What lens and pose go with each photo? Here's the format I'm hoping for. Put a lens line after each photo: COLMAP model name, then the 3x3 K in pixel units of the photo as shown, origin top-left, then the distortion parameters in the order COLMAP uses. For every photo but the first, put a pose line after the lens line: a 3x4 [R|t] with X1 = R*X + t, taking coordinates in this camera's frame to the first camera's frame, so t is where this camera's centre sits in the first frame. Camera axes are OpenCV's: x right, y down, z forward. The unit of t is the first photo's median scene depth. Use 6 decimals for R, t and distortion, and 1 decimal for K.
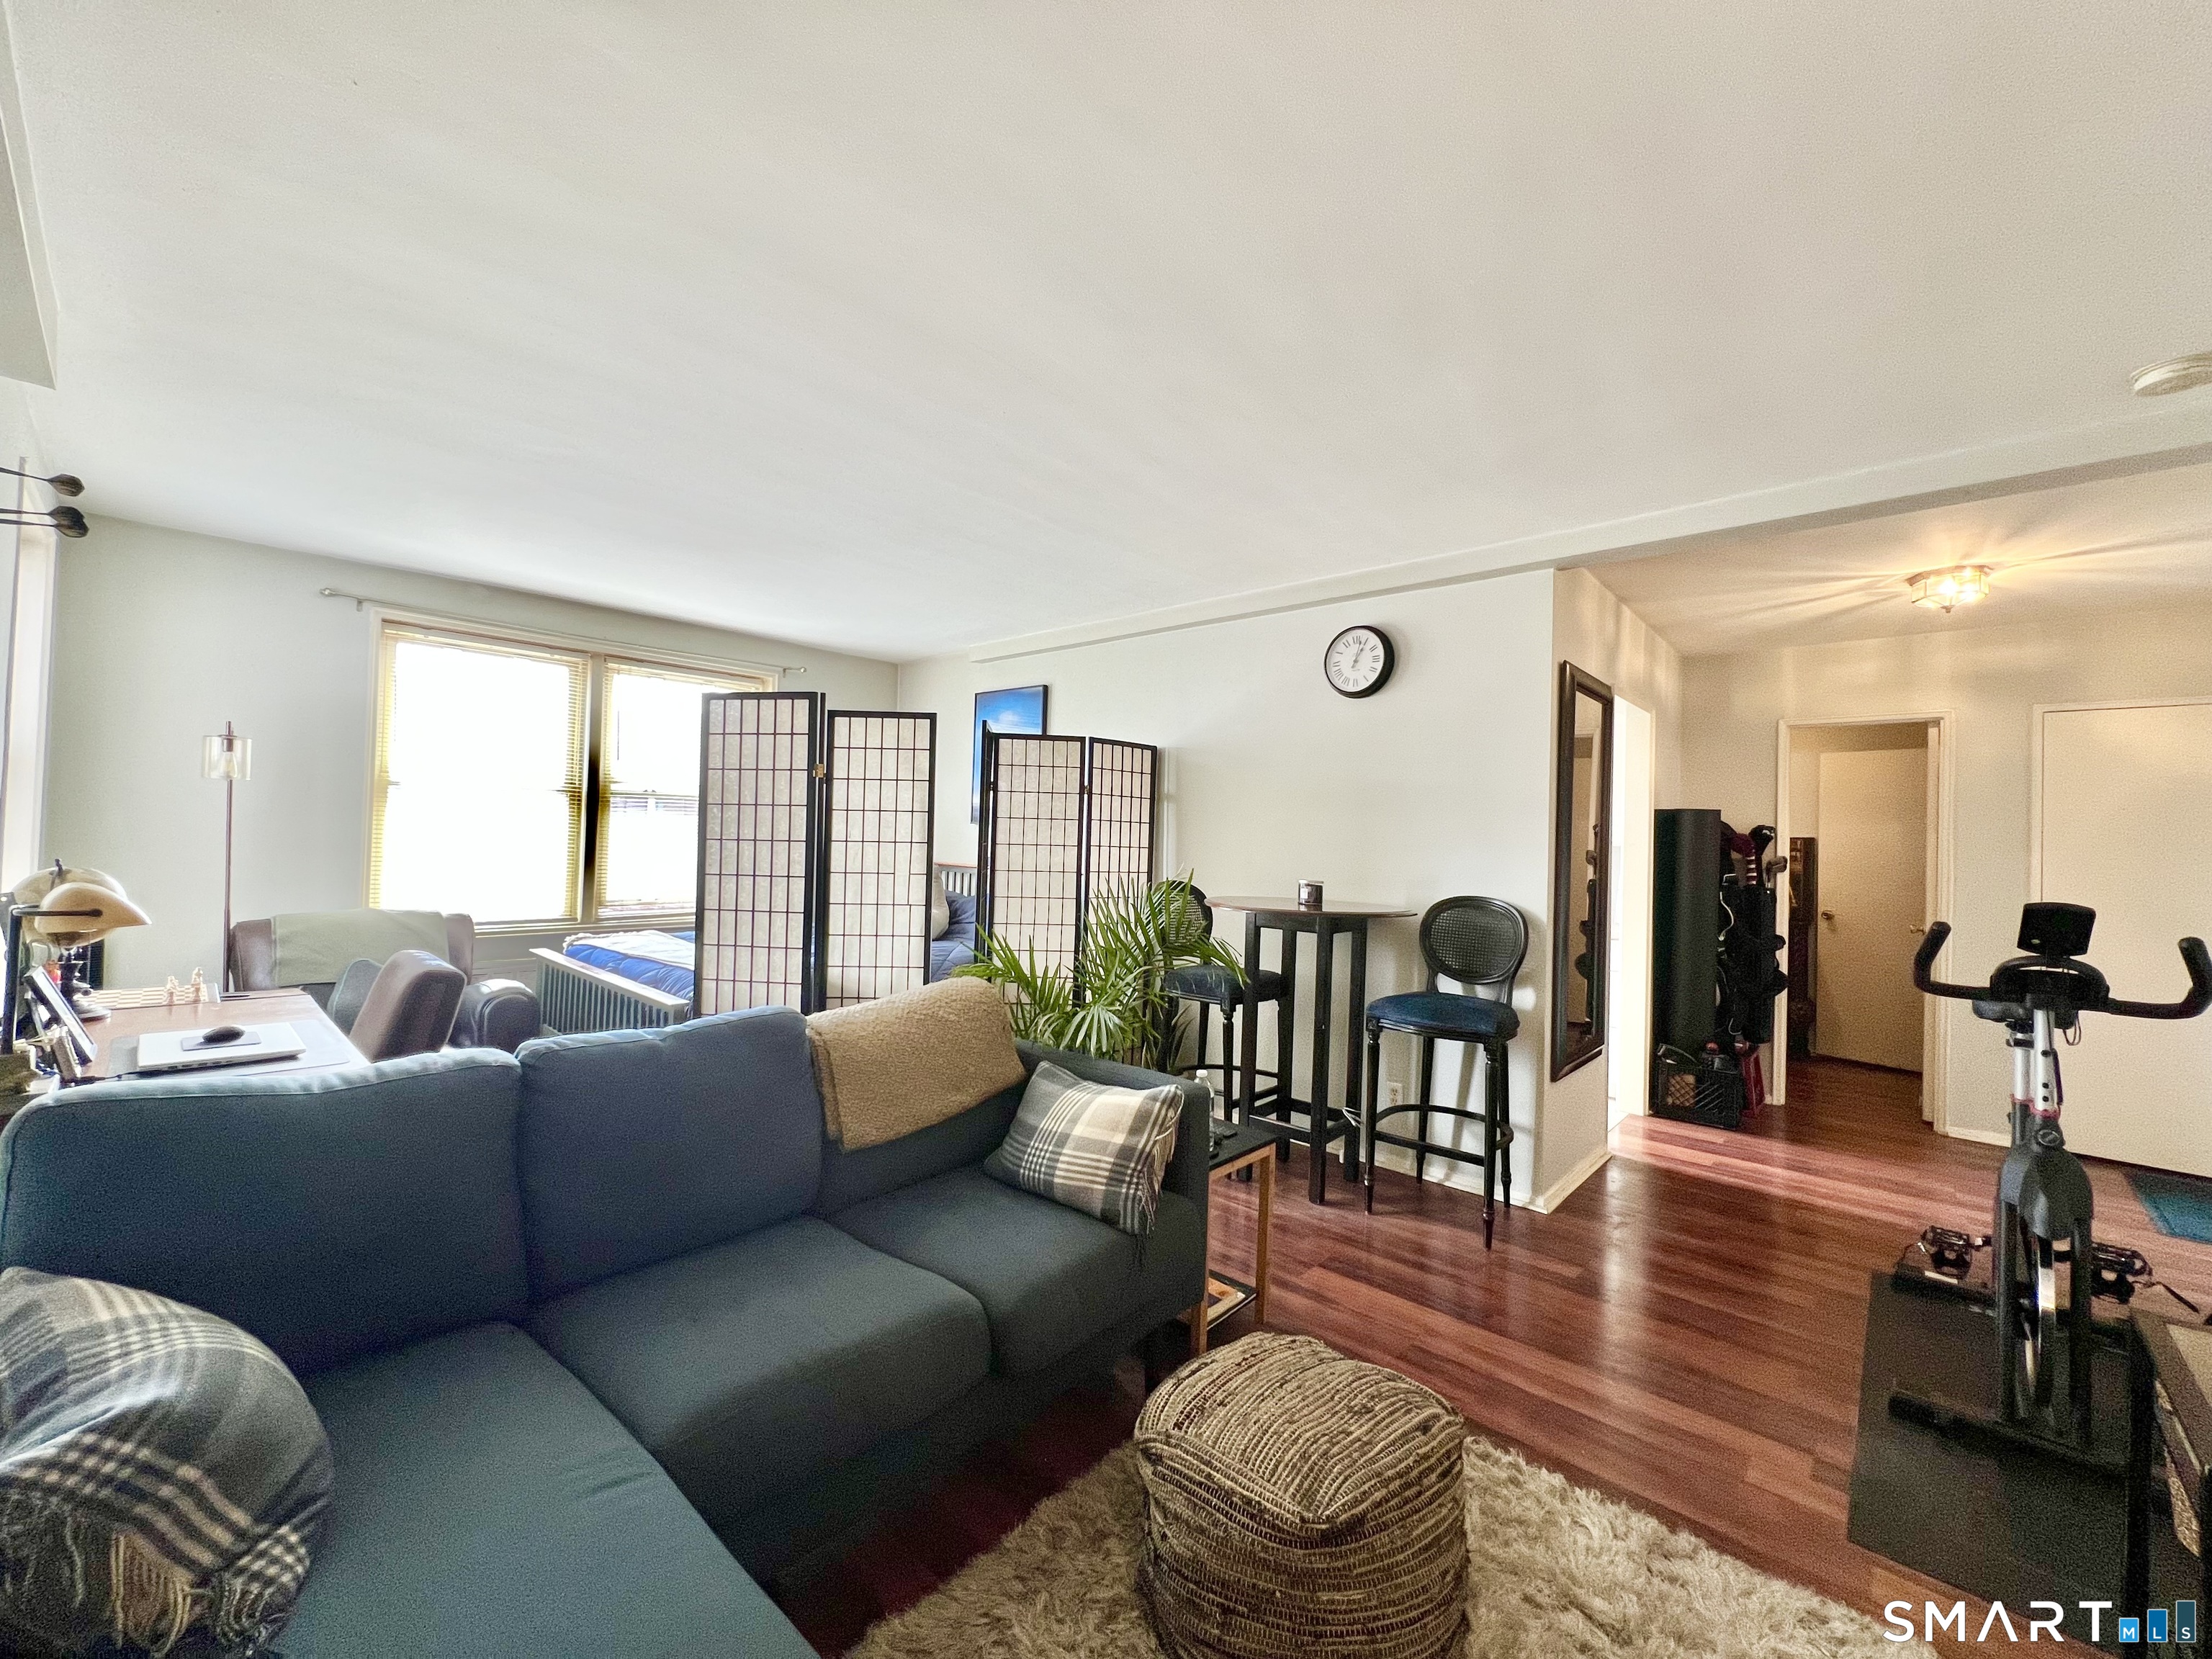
lens RADIAL K [[886.6, 0, 1106.0], [0, 886.6, 829.5], [0, 0, 1]] dist [-0.001317, -0.000092]
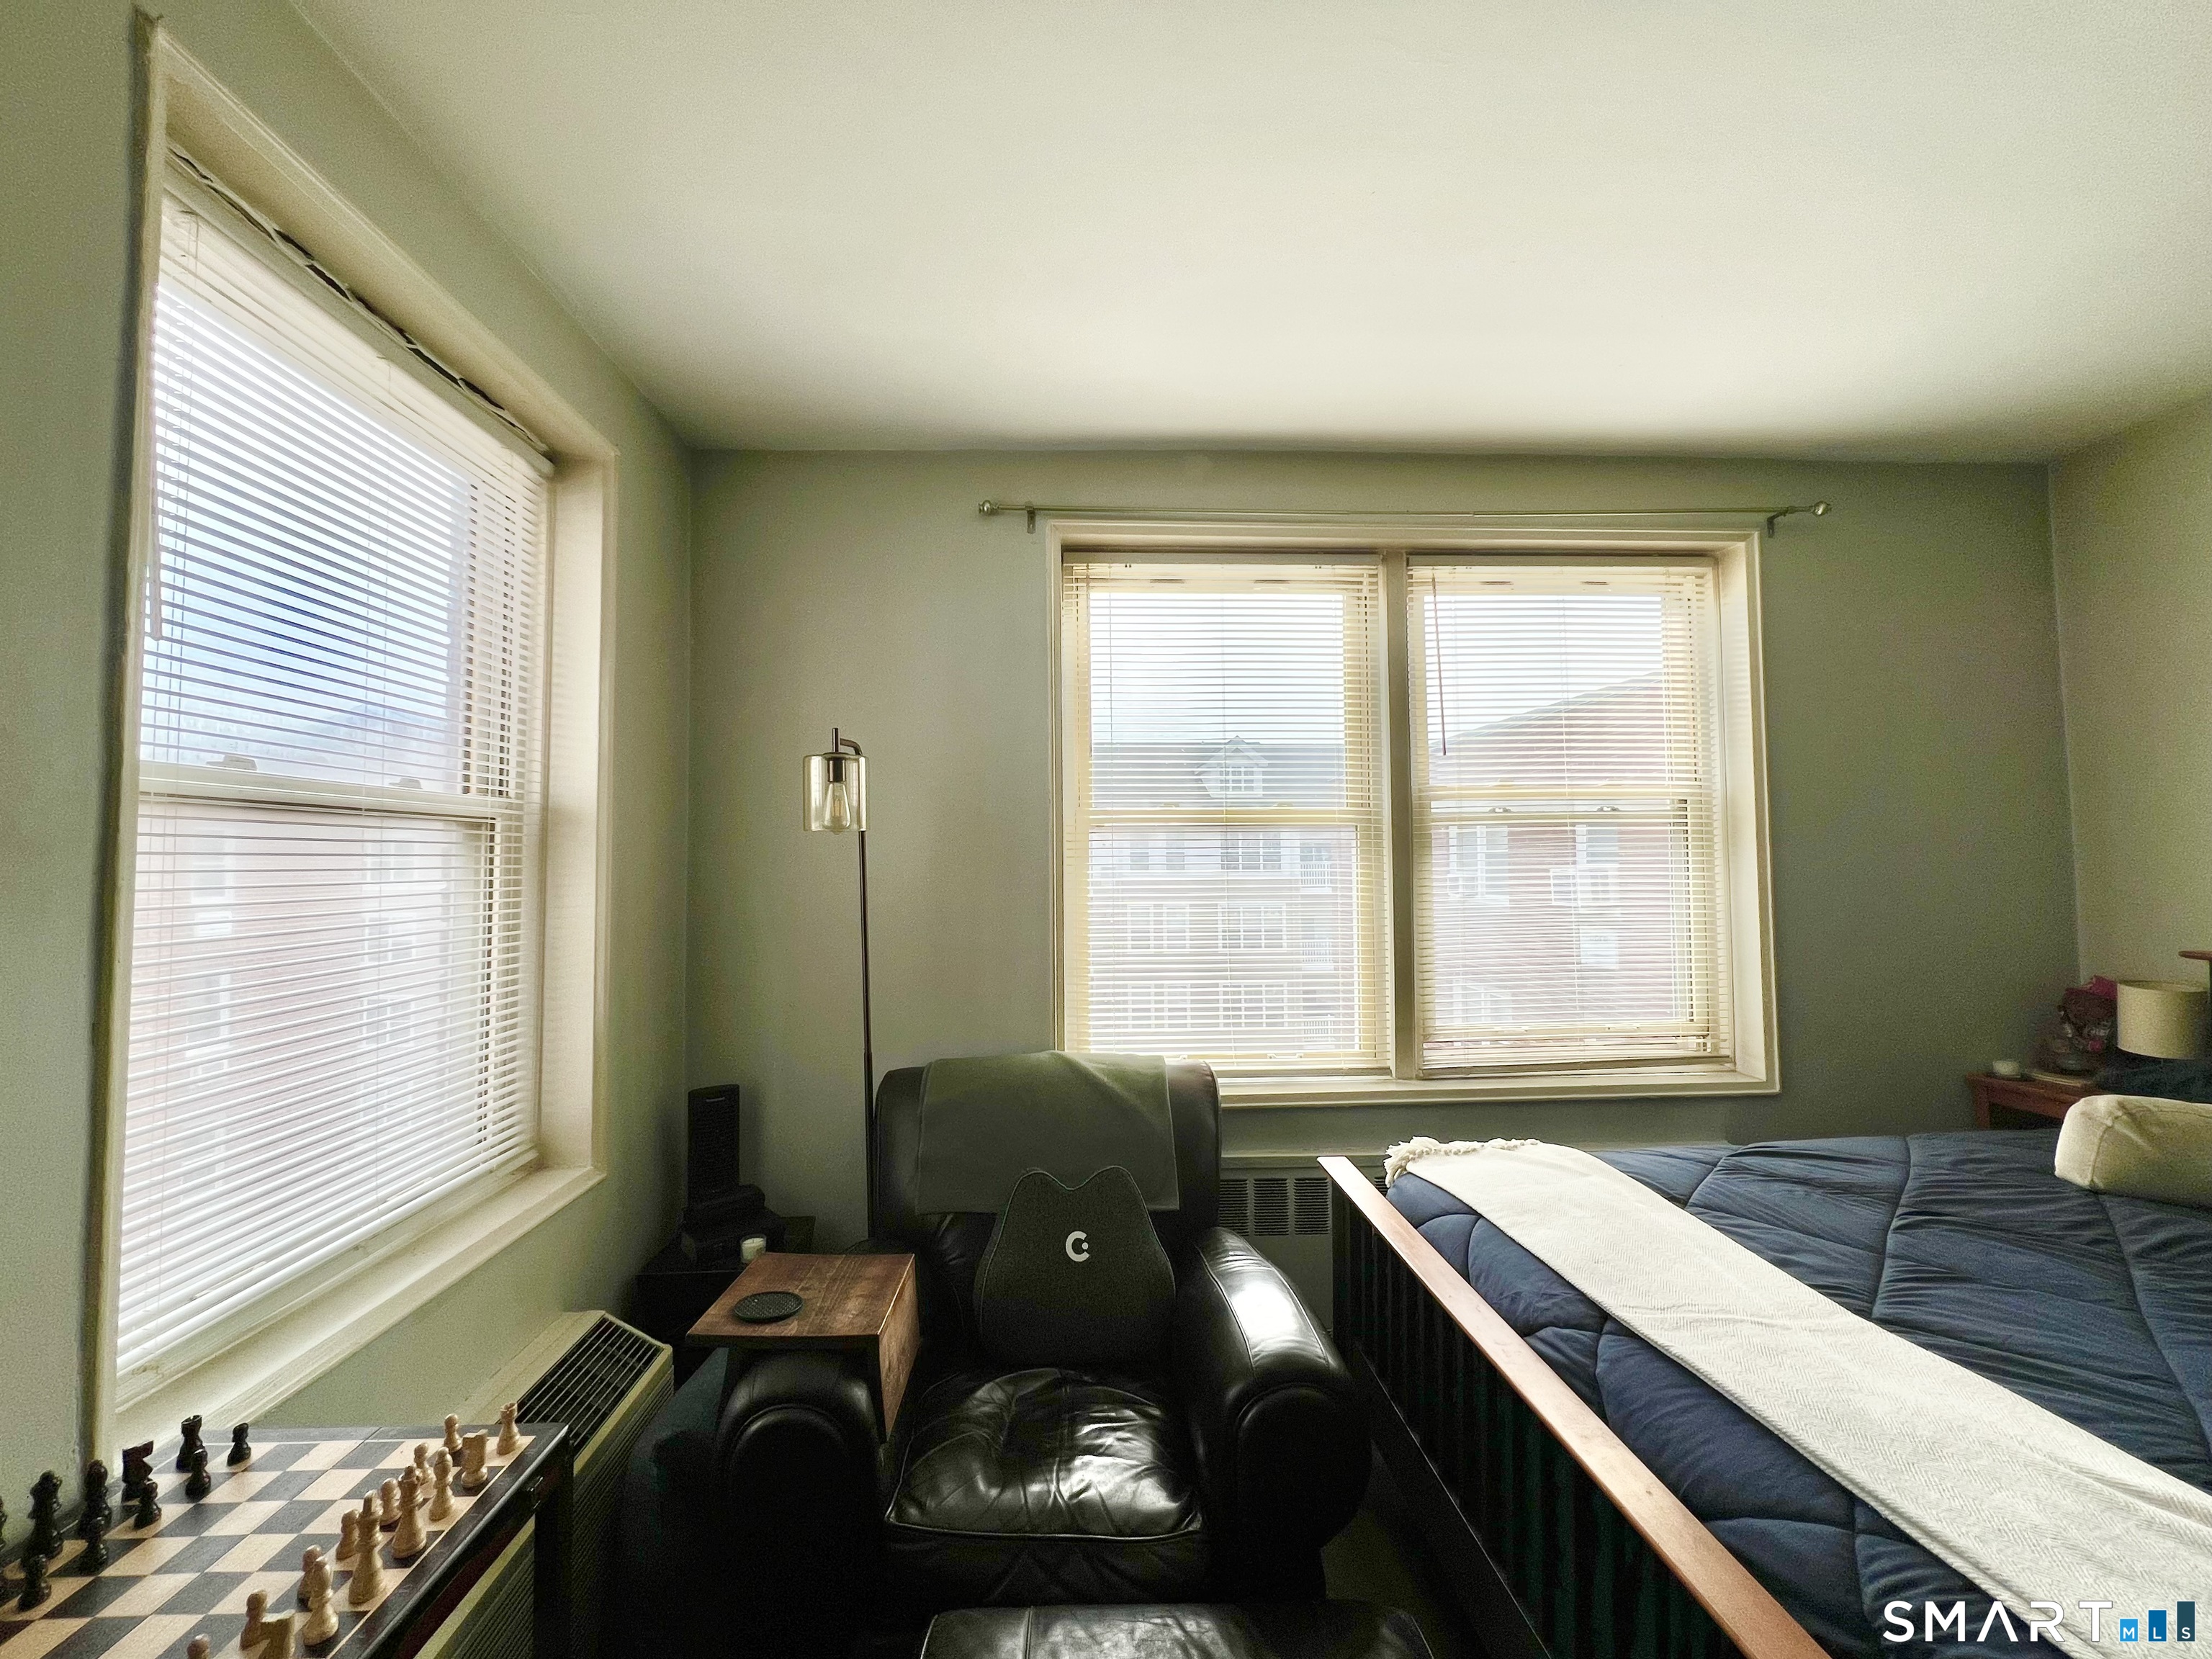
lens RADIAL K [[886.6, 0, 1106.0], [0, 886.6, 829.5], [0, 0, 1]] dist [-0.001317, -0.000092]
pose [[0.716383, -0.066120, -0.694567, -0.401574], [0.041855, 0.997779, -0.051814, -0.019375], [0.696451, 0.008047, 0.717560, 0.596495]]
